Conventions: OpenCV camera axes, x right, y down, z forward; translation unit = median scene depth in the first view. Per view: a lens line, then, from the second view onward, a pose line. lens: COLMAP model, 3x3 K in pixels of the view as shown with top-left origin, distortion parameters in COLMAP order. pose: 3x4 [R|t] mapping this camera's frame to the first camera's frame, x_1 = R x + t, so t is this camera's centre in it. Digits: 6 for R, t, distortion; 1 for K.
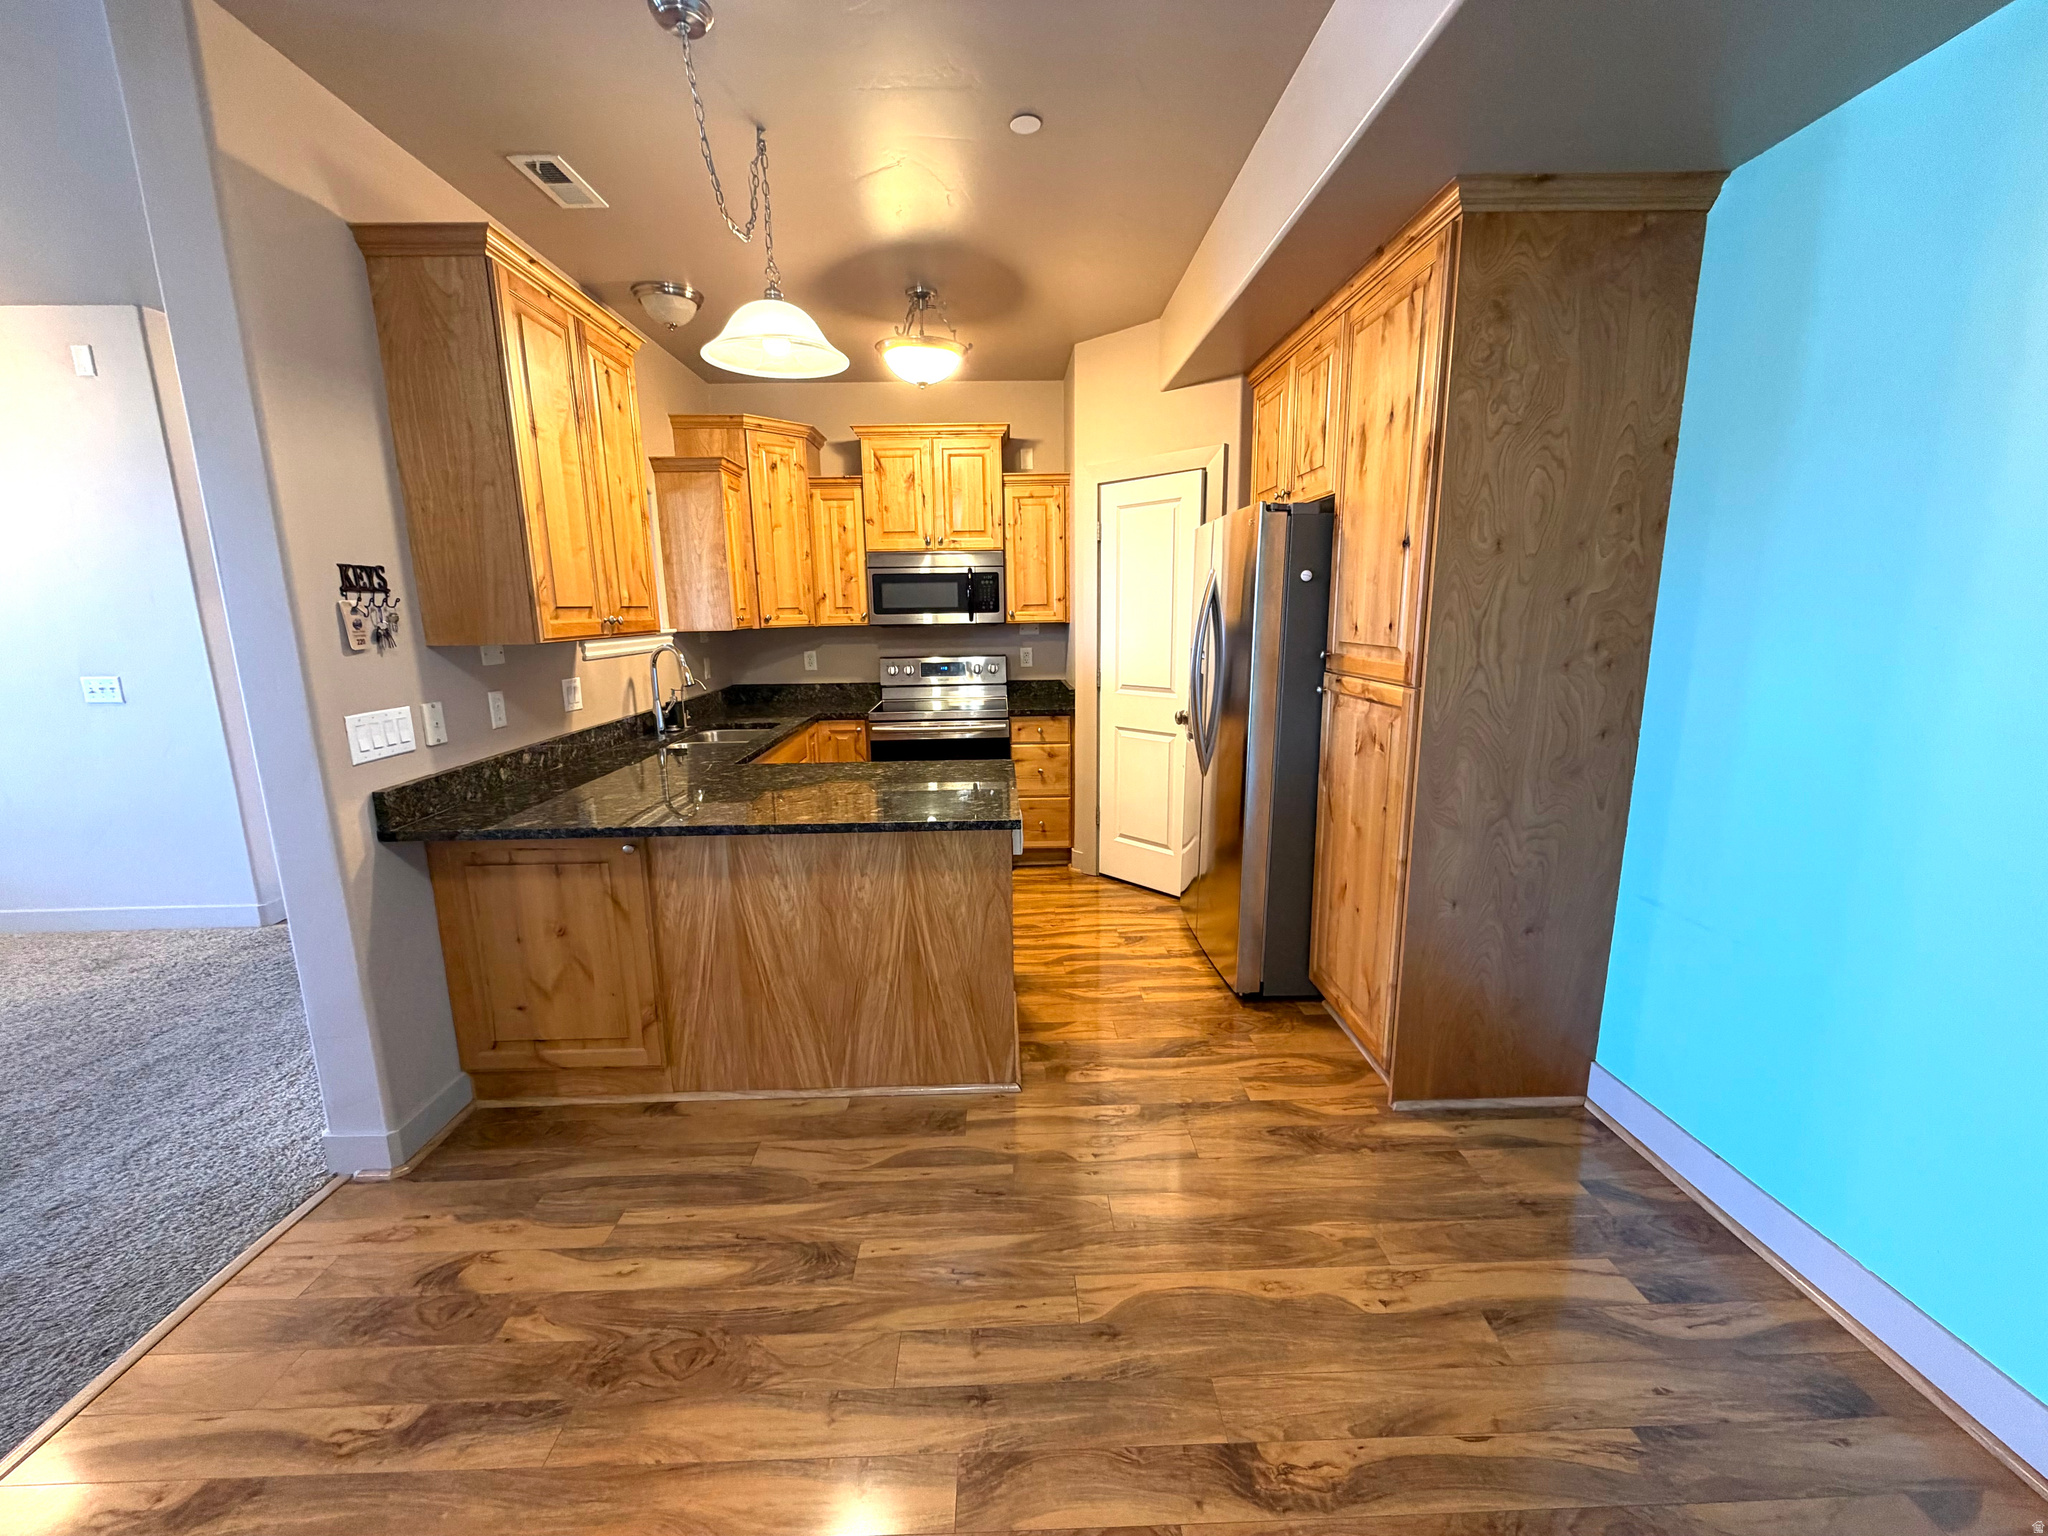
lens RADIAL K [[816.1, 0, 1019.8], [0, 816.1, 767.6], [0, 0, 1]] dist [-0.000284, 0.000083]
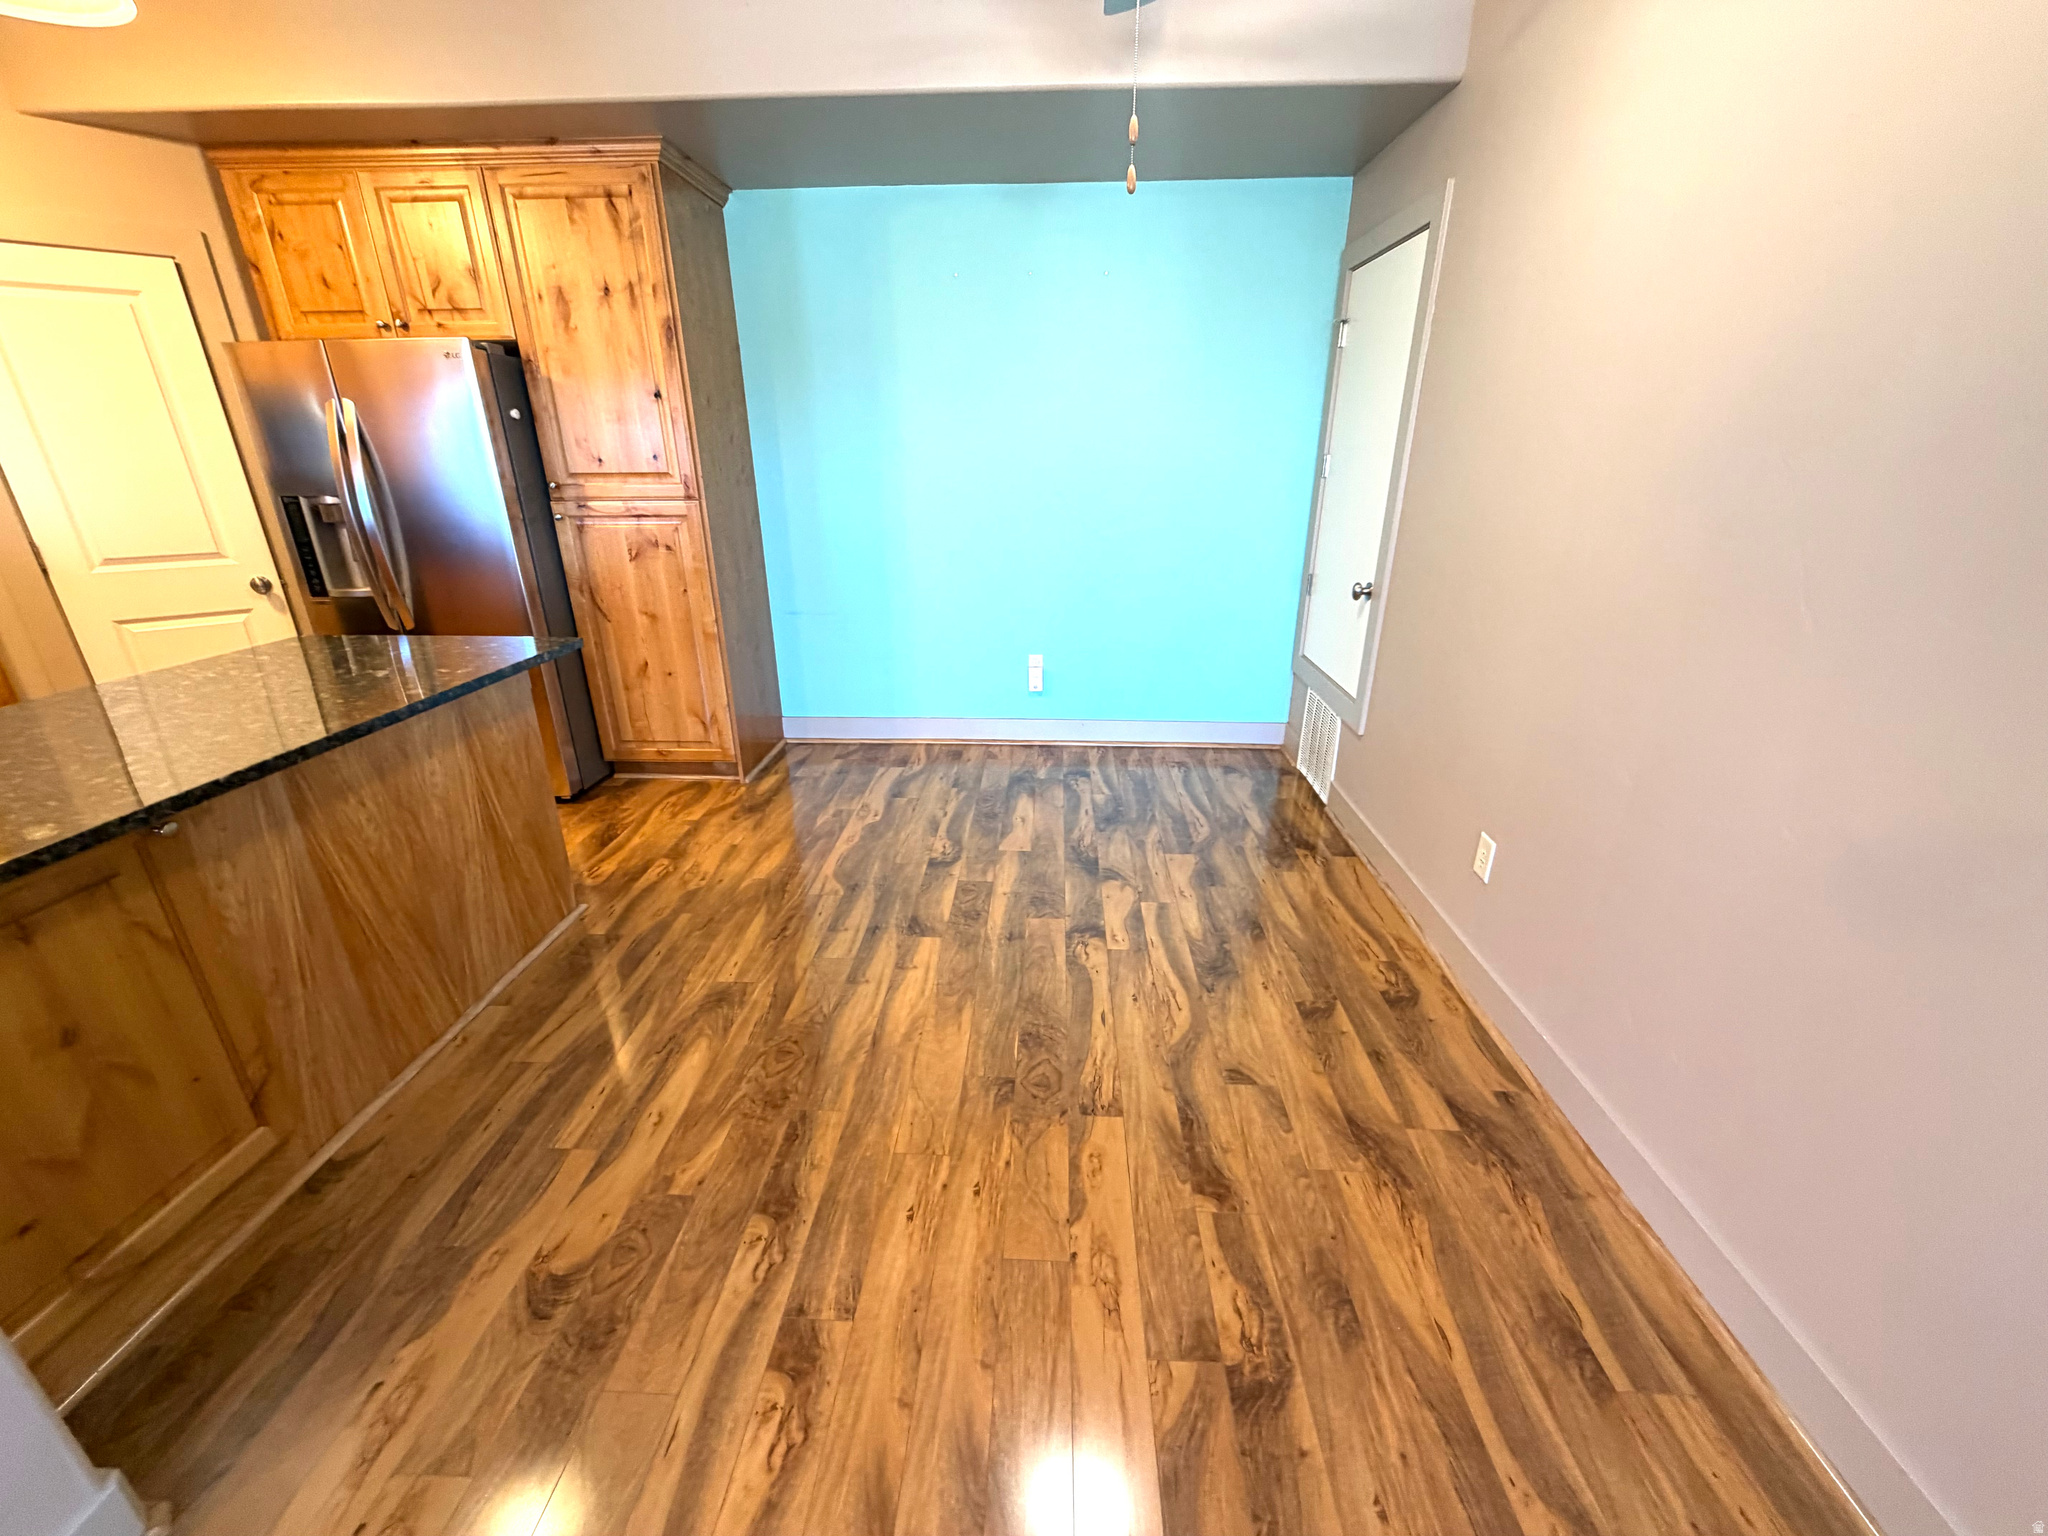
lens RADIAL K [[816.1, 0, 1019.8], [0, 816.1, 767.6], [0, 0, 1]] dist [-0.000284, 0.000083]
pose [[0.070877, -0.347345, 0.935055, -1.034541], [0.197768, 0.923696, 0.328135, -0.018356], [-0.977683, 0.161667, 0.134163, 0.300663]]
